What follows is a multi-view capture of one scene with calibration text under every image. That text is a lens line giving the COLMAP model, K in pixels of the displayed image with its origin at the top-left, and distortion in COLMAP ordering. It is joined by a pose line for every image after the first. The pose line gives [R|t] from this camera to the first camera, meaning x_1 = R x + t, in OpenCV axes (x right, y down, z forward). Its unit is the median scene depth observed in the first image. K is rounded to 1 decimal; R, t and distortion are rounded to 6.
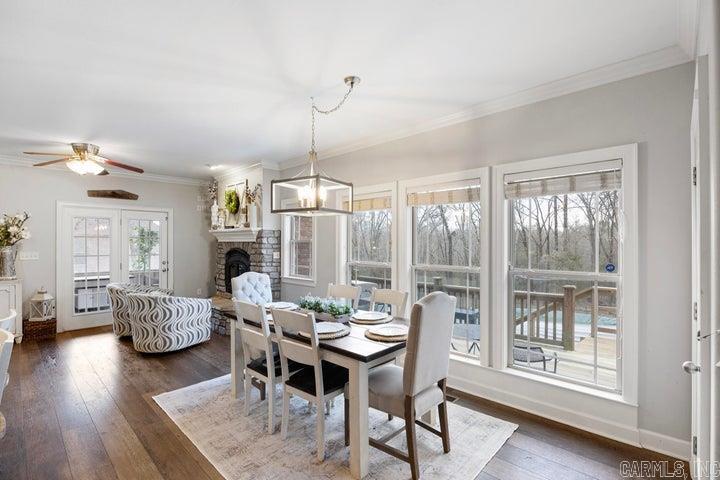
lens RADIAL K [[331.9, 0, 358.2], [0, 331.9, 238.7], [0, 0, 1]] dist [0.001542, -0.000043]
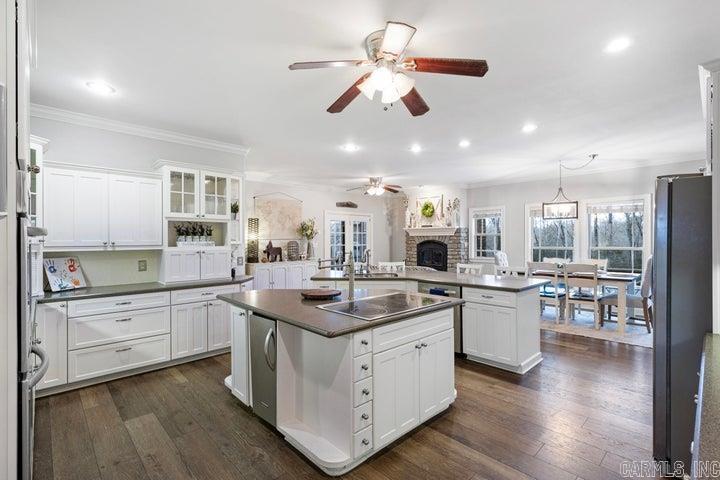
lens RADIAL K [[331.9, 0, 361.6], [0, 331.9, 241.9], [0, 0, 1]] dist [0.001542, -0.000043]
pose [[0.999296, -0.006395, -0.036960, -0.686579], [0.006985, 0.999850, 0.015871, 0.011965], [0.036853, -0.016118, 0.999191, -0.565450]]
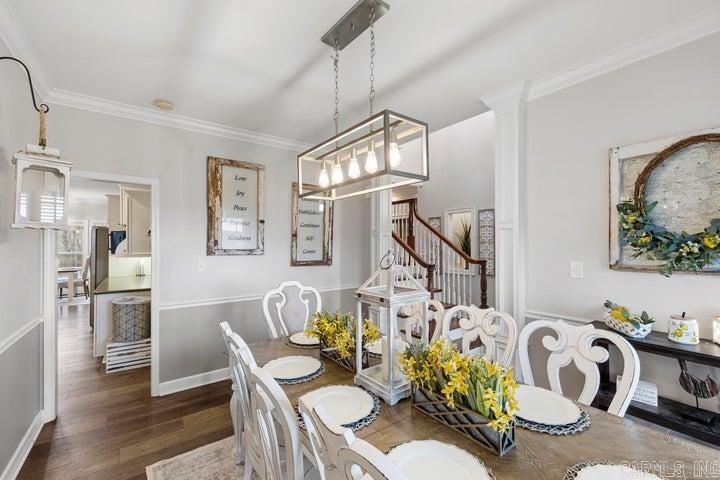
lens RADIAL K [[299.4, 0, 360.1], [0, 299.4, 242.9], [0, 0, 1]] dist [0.000738, 0.000030]
pose [[0.151580, -0.001119, 0.988444, -1.210278], [-0.003053, 0.999994, 0.001600, -0.001907], [-0.988440, -0.003260, 0.151576, -1.208797]]
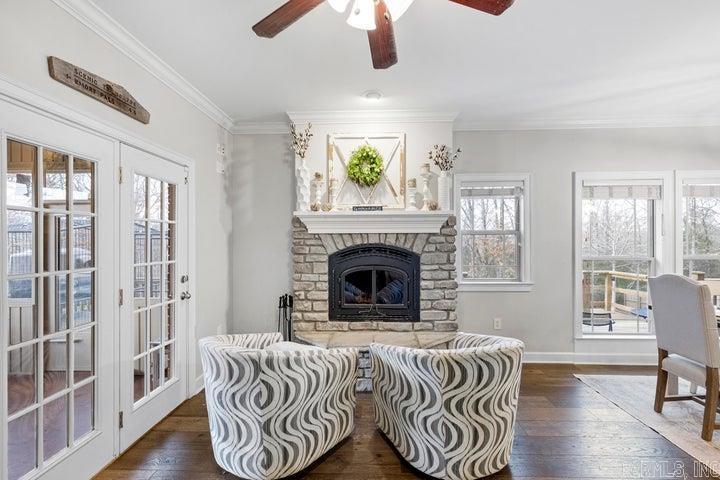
lens RADIAL K [[299.2, 0, 362.9], [0, 299.2, 239.1], [0, 0, 1]] dist [-0.000693, 0.000121]
pose [[0.737862, -0.007615, 0.674909, -0.818572], [0.000062, 0.999937, 0.011214, 0.015248], [-0.674952, -0.008232, 0.737816, 0.670997]]
